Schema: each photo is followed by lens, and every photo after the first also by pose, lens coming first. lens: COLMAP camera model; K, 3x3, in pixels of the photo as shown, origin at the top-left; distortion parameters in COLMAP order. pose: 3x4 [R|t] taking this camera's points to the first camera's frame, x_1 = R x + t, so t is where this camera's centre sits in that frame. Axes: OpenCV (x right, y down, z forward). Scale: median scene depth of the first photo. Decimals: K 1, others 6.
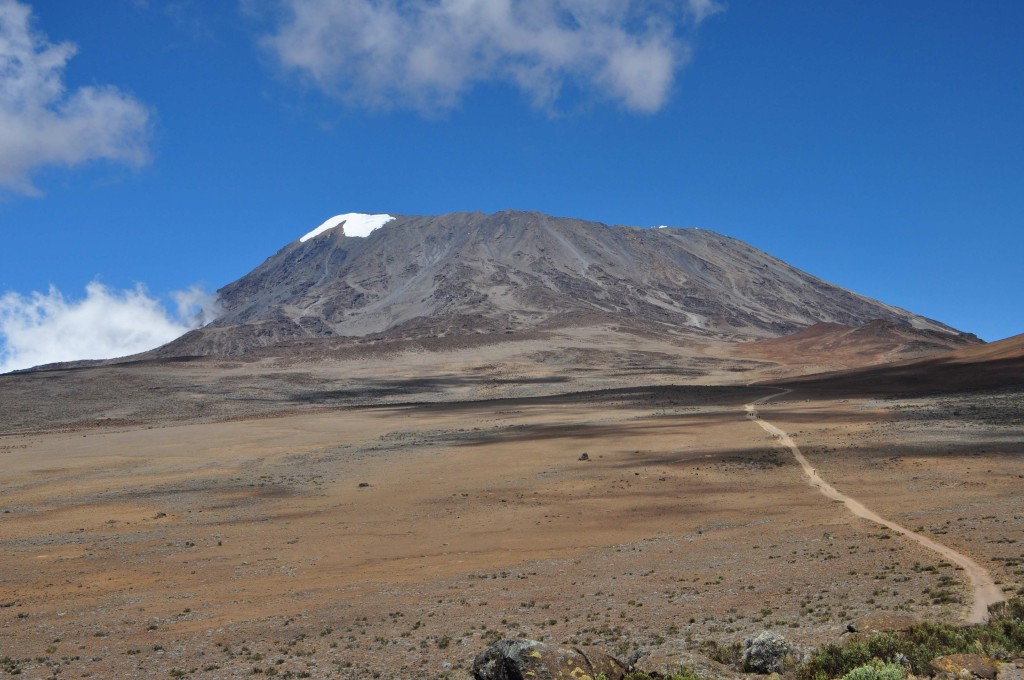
lens RADIAL K [[1339.2, 0, 513.2], [0, 1339.2, 341.6], [0, 0, 1]] dist [0.018602, 0.000000]
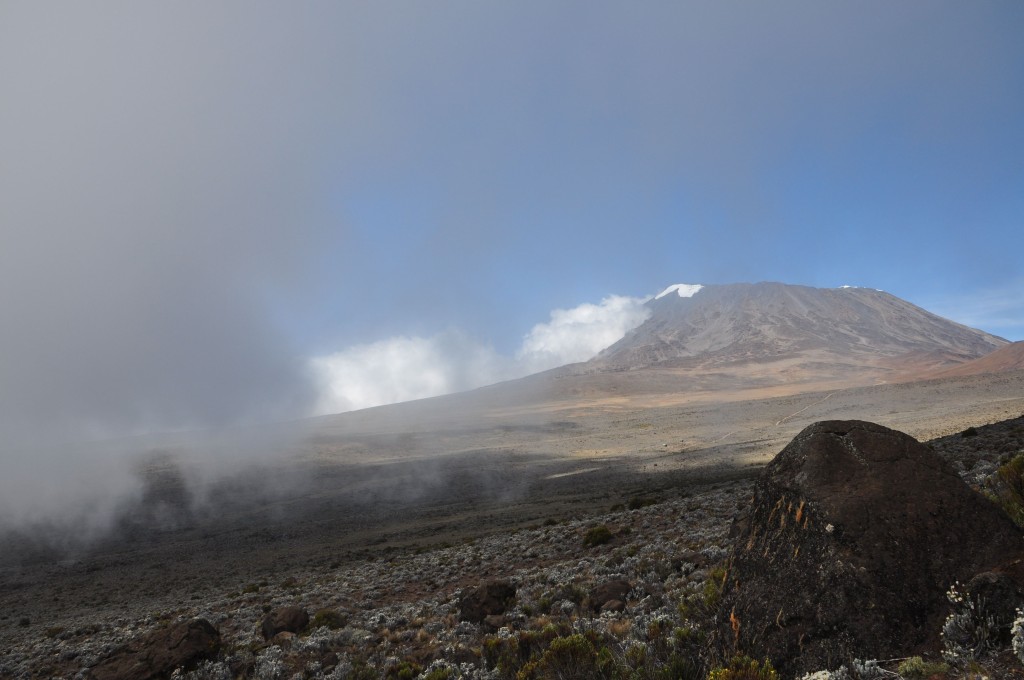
lens RADIAL K [[817.9, 0, 513.0], [0, 817.9, 339.3], [0, 0, 1]] dist [-0.116743, 0.010363]
pose [[0.960577, -0.008543, -0.277882, -0.033786], [0.007920, 0.999963, -0.003363, -0.016160], [0.277900, 0.001030, 0.960609, -0.277033]]
